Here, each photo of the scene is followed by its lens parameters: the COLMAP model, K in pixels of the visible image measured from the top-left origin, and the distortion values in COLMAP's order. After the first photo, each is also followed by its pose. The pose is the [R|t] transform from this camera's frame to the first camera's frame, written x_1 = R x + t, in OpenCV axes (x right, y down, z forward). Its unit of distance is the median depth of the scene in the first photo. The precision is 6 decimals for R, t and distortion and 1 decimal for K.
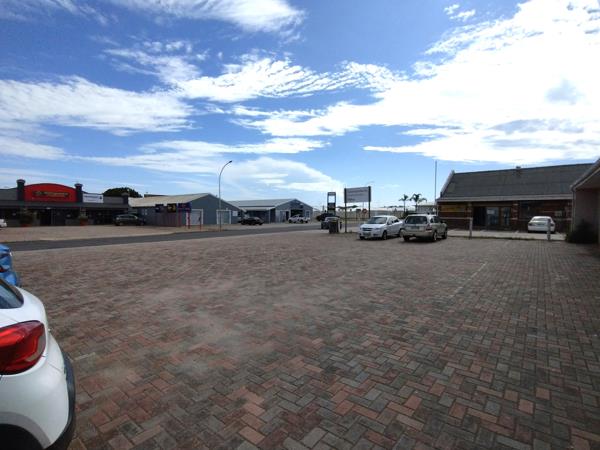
lens RADIAL K [[296.5, 0, 296.9], [0, 296.5, 229.0], [0, 0, 1]] dist [0.003733, -0.001632]
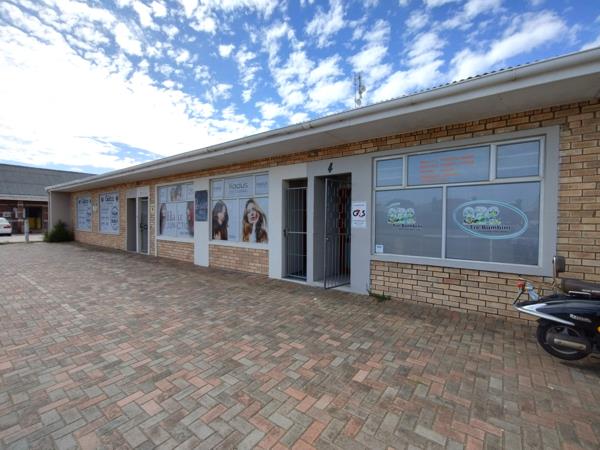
lens RADIAL K [[274.9, 0, 301.3], [0, 274.9, 226.5], [0, 0, 1]] dist [-0.004072, 0.000892]
pose [[-0.046780, -0.032202, 0.998386, -0.310877], [0.042720, 0.998501, 0.034208, -0.019406], [-0.997991, 0.044251, -0.045335, 0.560780]]
